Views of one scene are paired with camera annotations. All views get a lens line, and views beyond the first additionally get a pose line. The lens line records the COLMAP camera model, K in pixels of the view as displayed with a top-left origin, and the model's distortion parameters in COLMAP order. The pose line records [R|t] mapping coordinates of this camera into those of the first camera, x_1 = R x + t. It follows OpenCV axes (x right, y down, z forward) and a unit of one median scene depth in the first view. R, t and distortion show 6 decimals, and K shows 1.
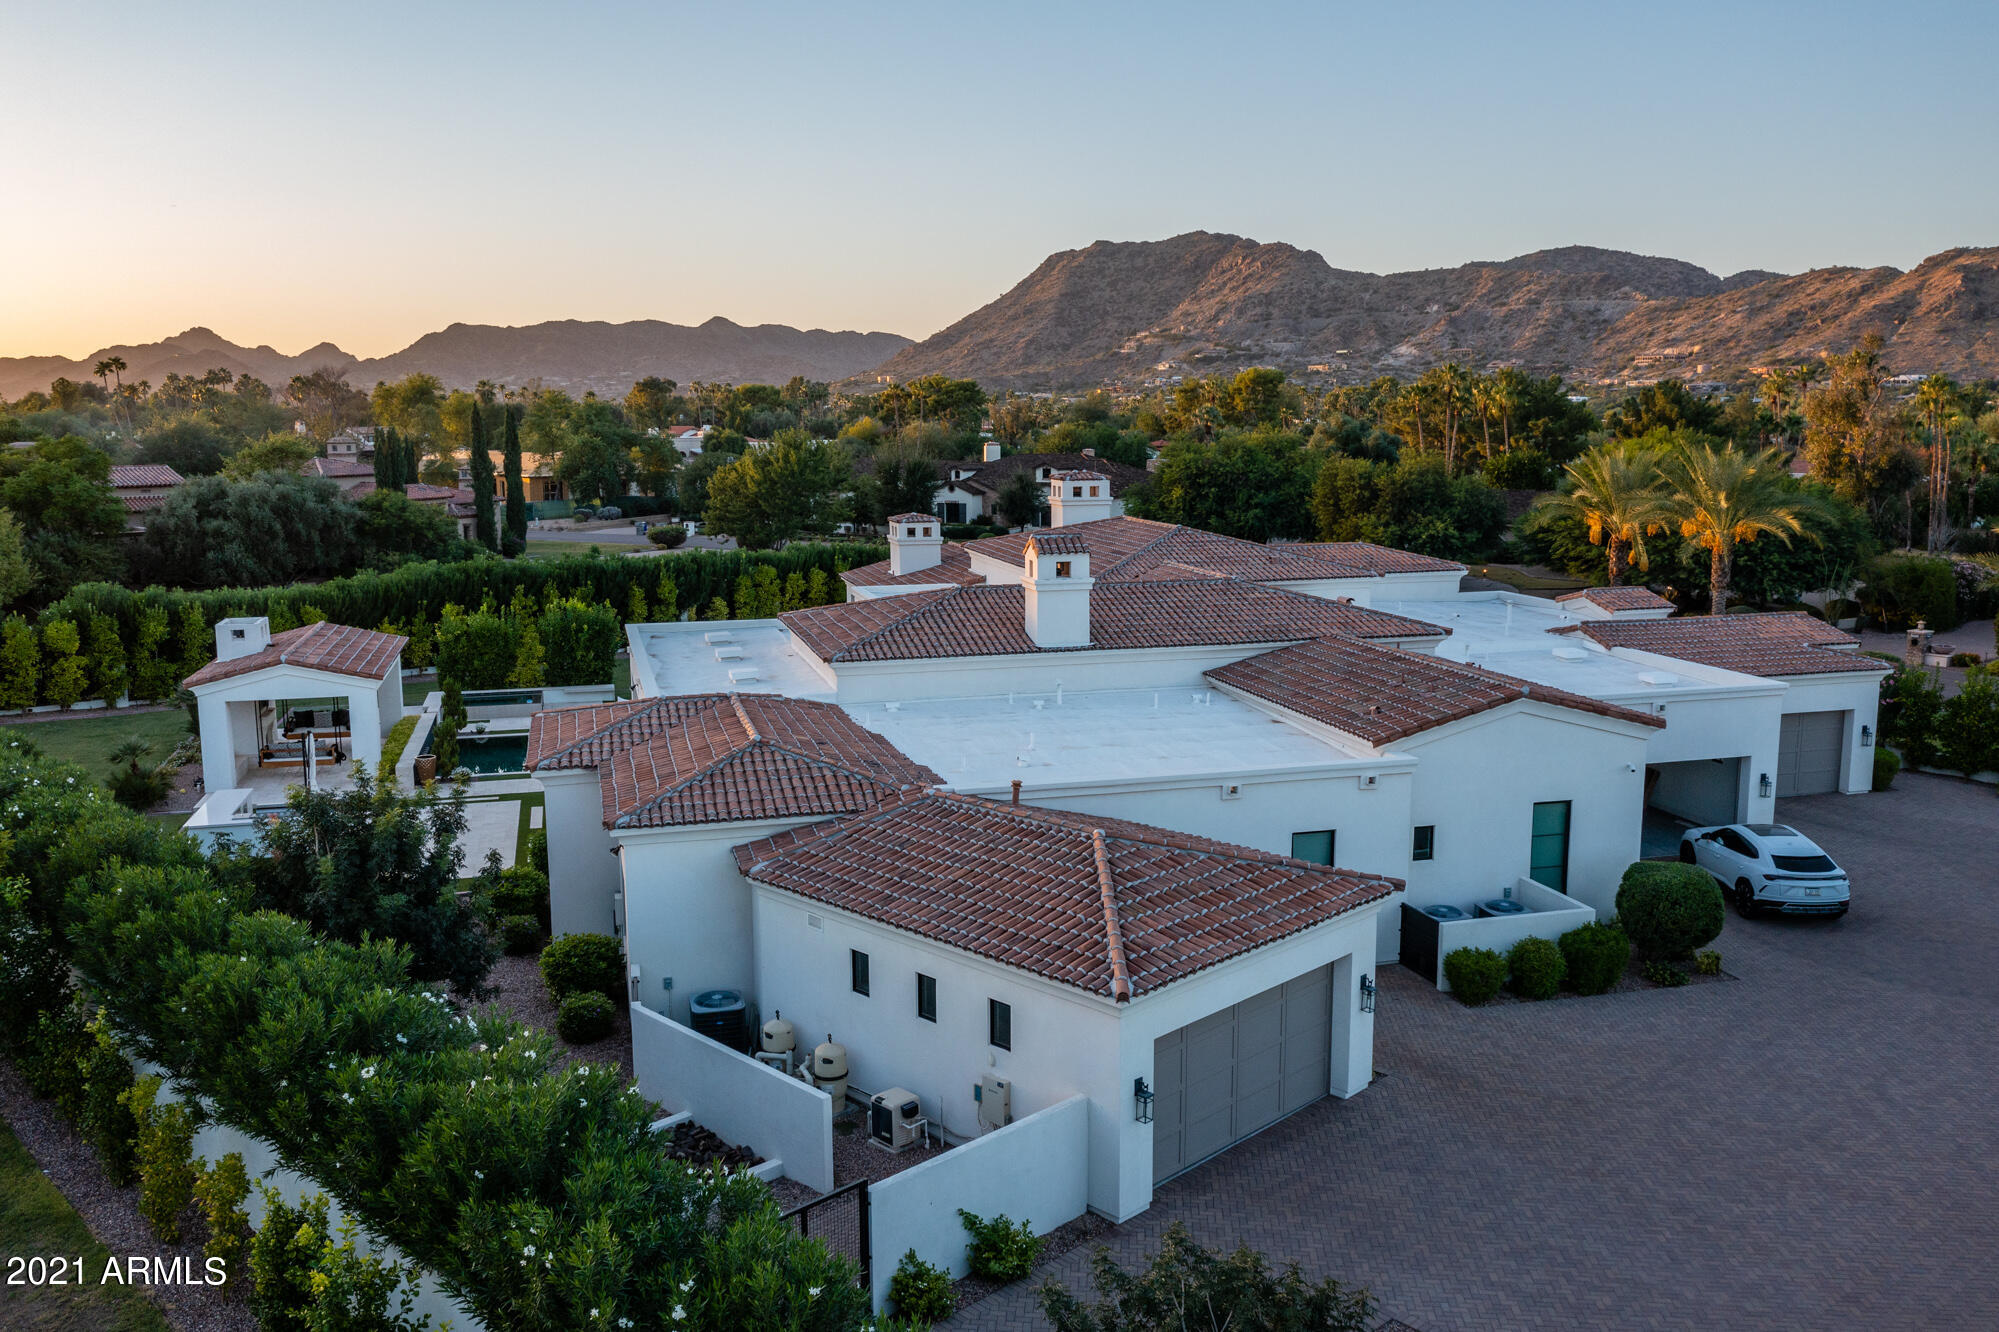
lens RADIAL K [[1589.3, 0, 999.5], [0, 1589.3, 666.0], [0, 0, 1]] dist [-0.009321, 0.011201]
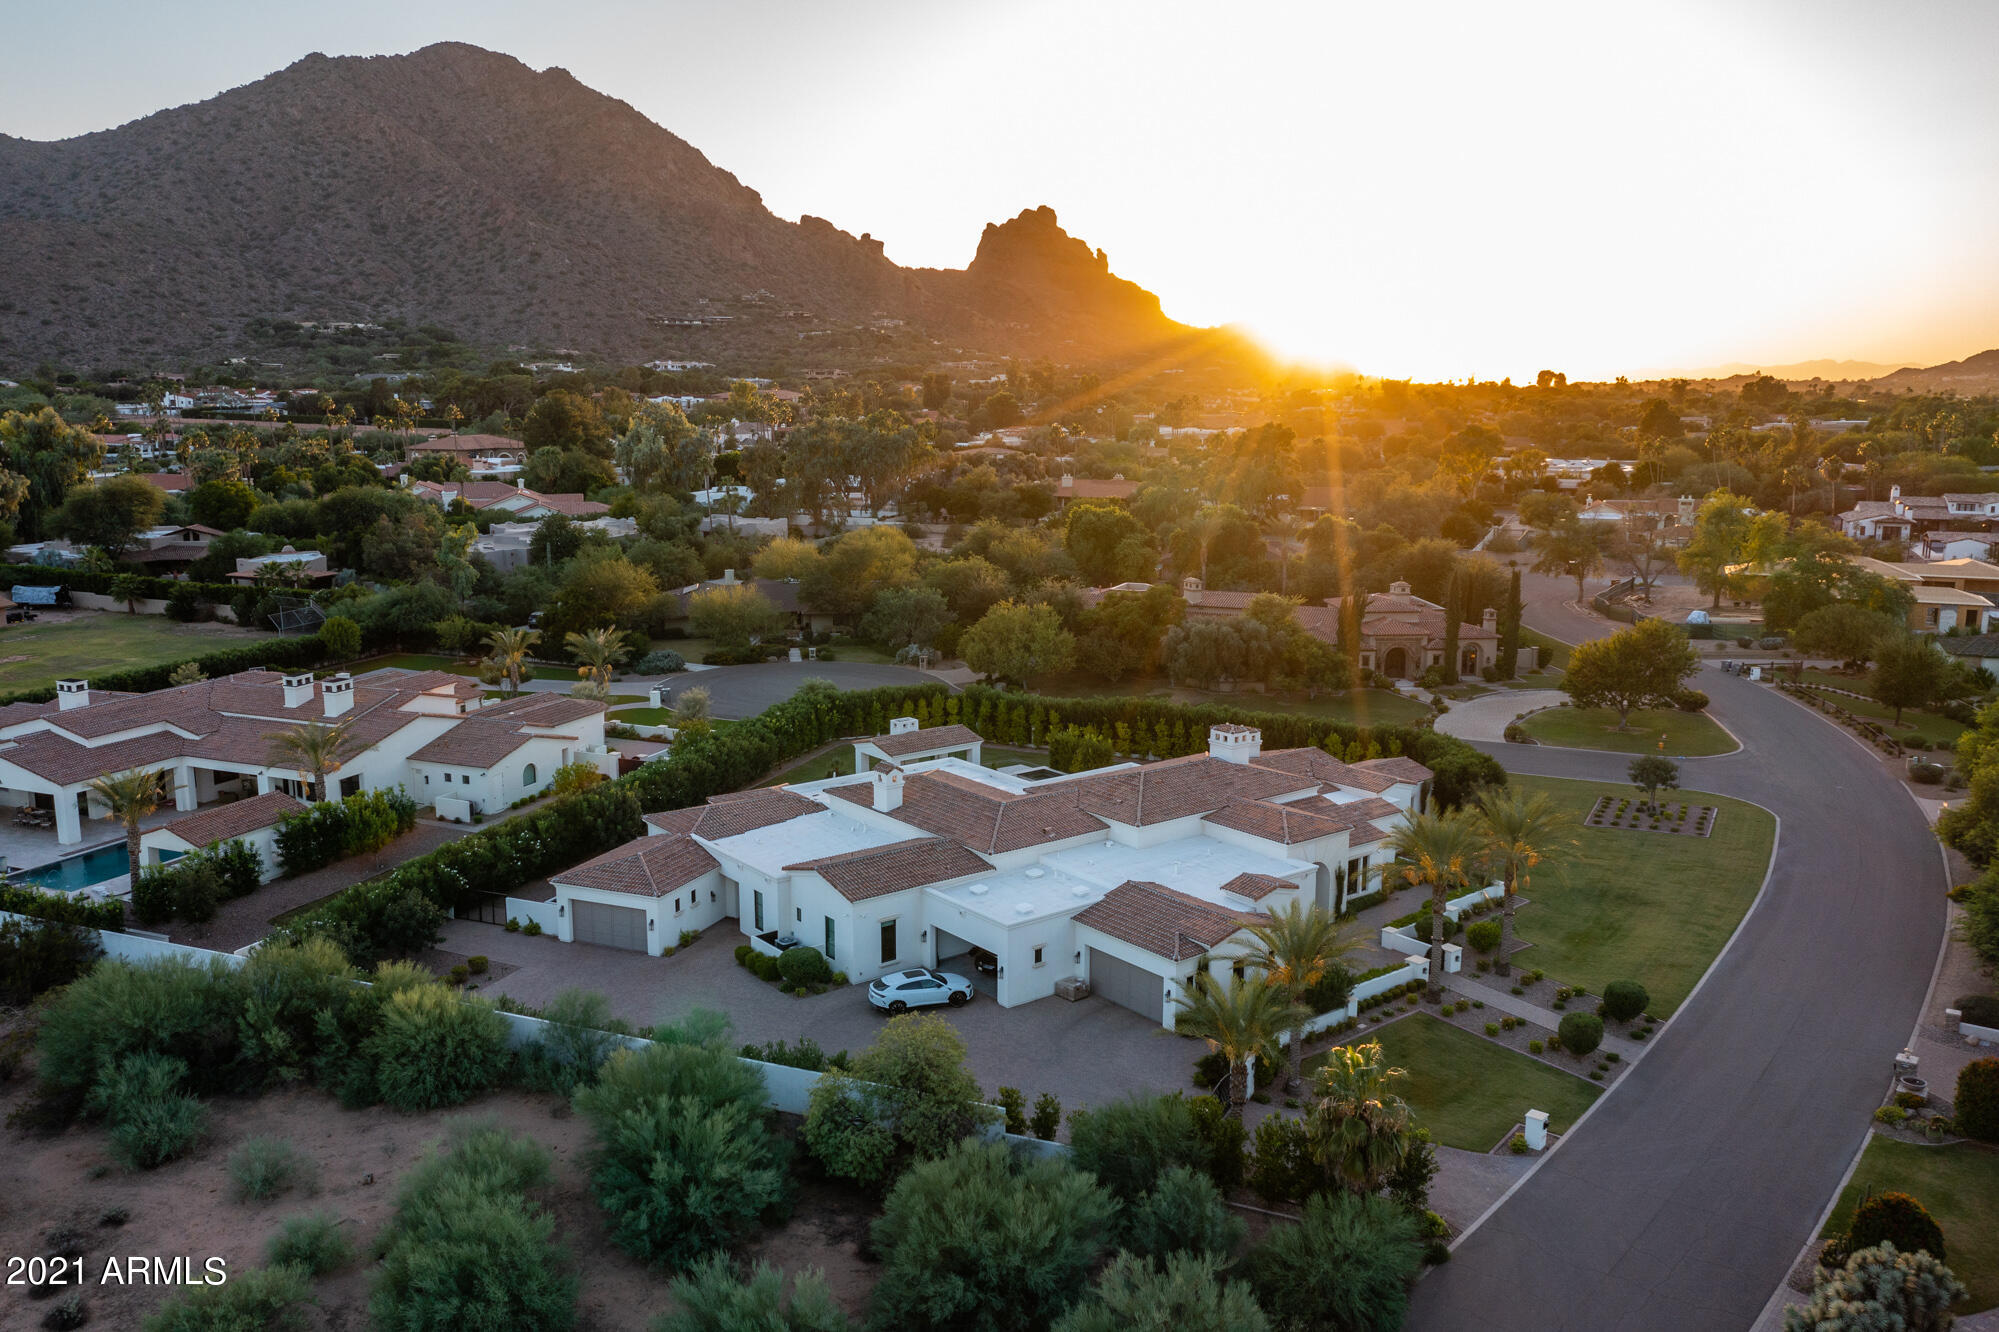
lens RADIAL K [[1589.3, 0, 999.5], [0, 1589.3, 666.0], [0, 0, 1]] dist [-0.009321, 0.011201]
pose [[0.384564, 0.169097, -0.907478, 0.062173], [-0.146434, 0.981806, 0.120893, -0.014967], [0.911410, 0.086394, 0.402328, 0.005597]]
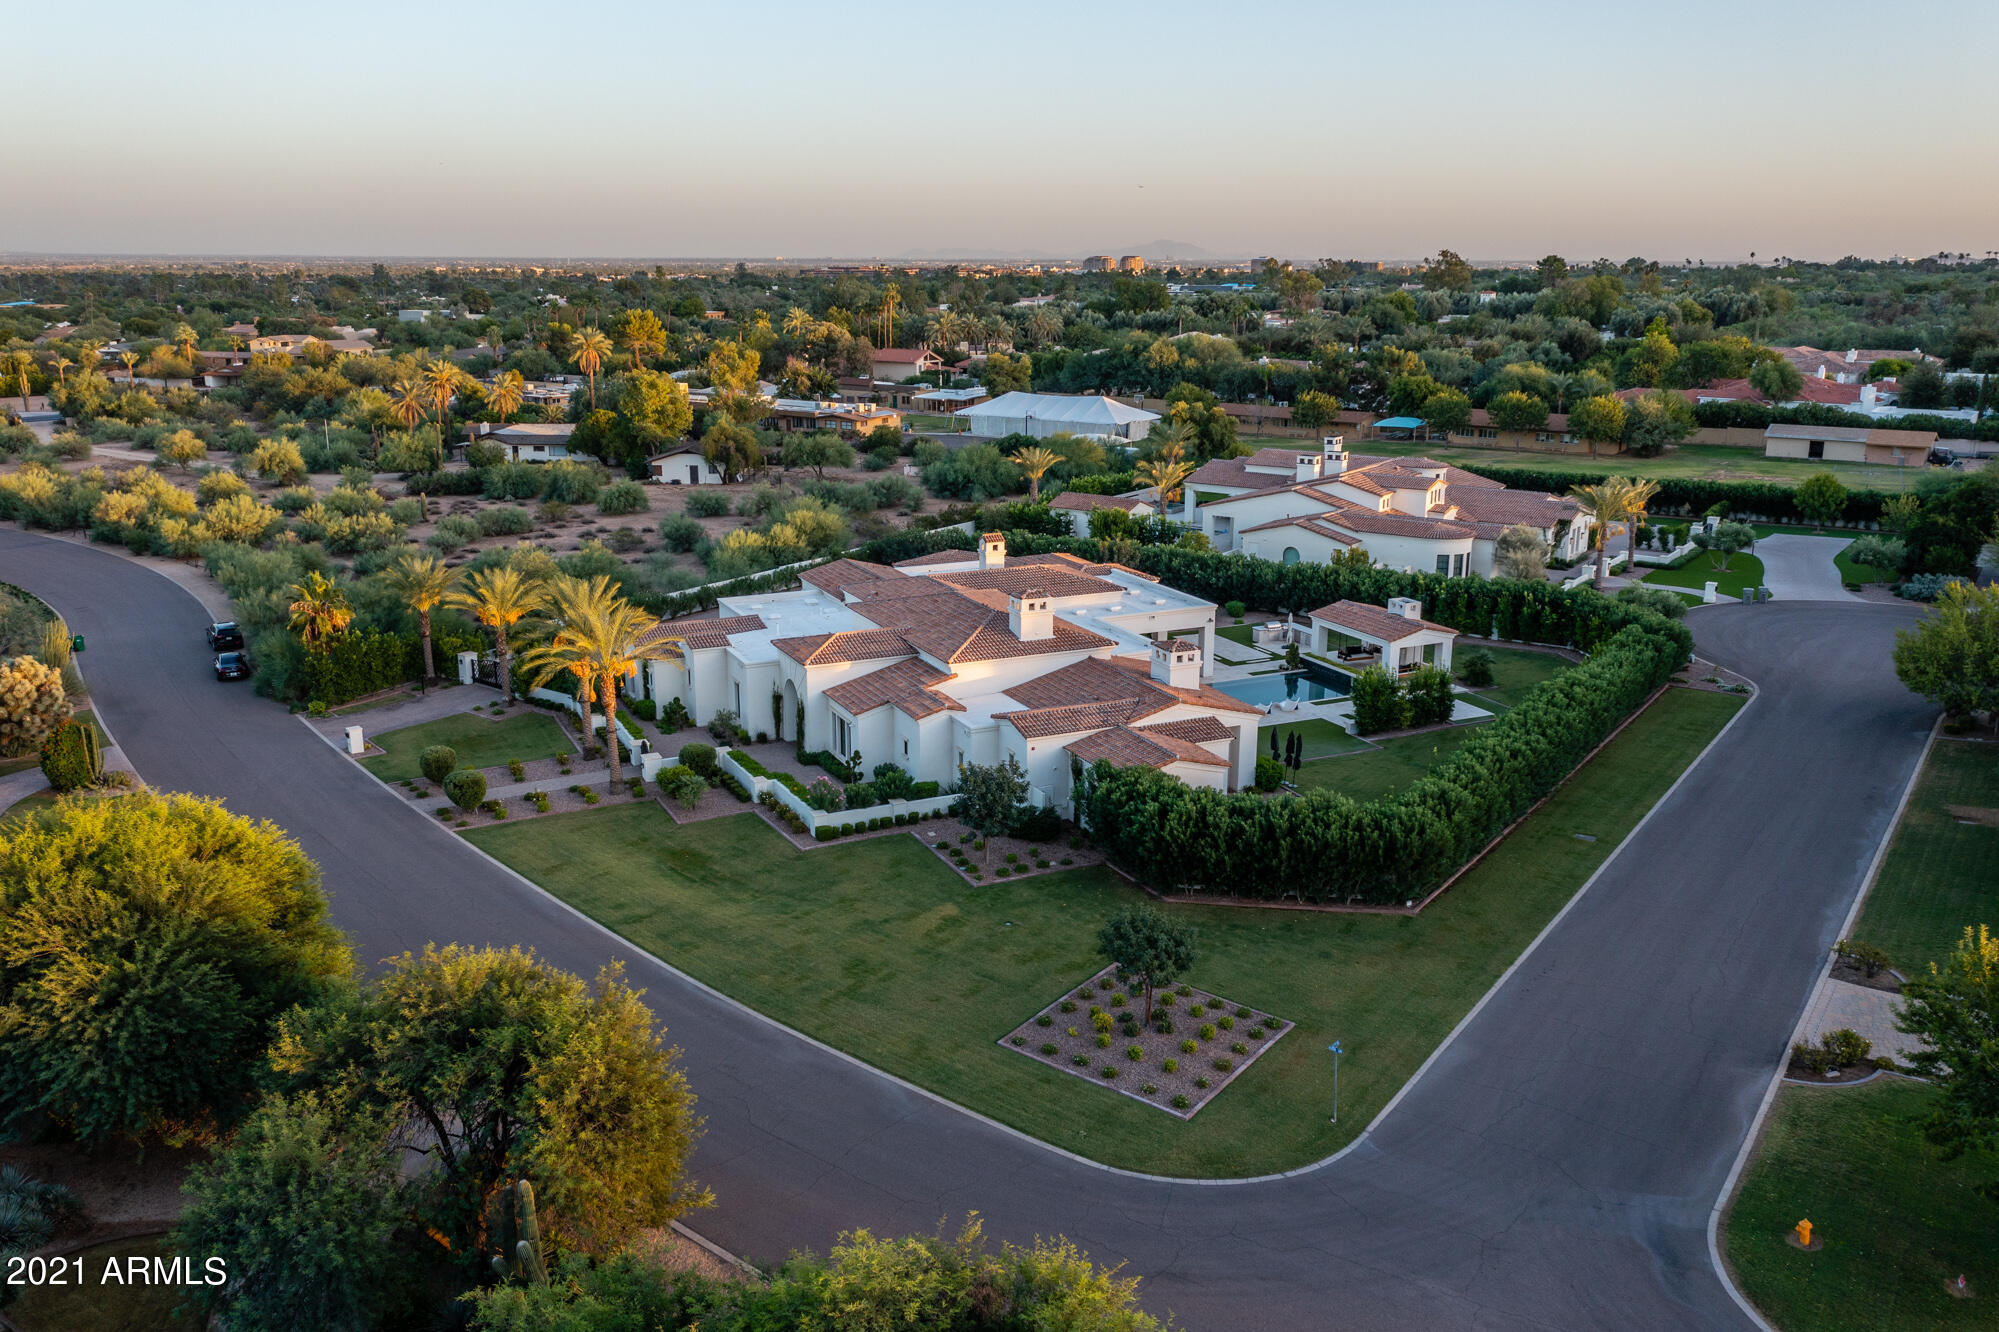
lens RADIAL K [[1582.4, 0, 999.5], [0, 1582.4, 666.0], [0, 0, 1]] dist [0.000003, 0.006325]
pose [[-0.983987, 0.042717, -0.173046, 0.013920], [-0.030658, 0.915827, 0.400401, -0.027164], [0.175584, 0.399294, -0.899852, 0.099903]]
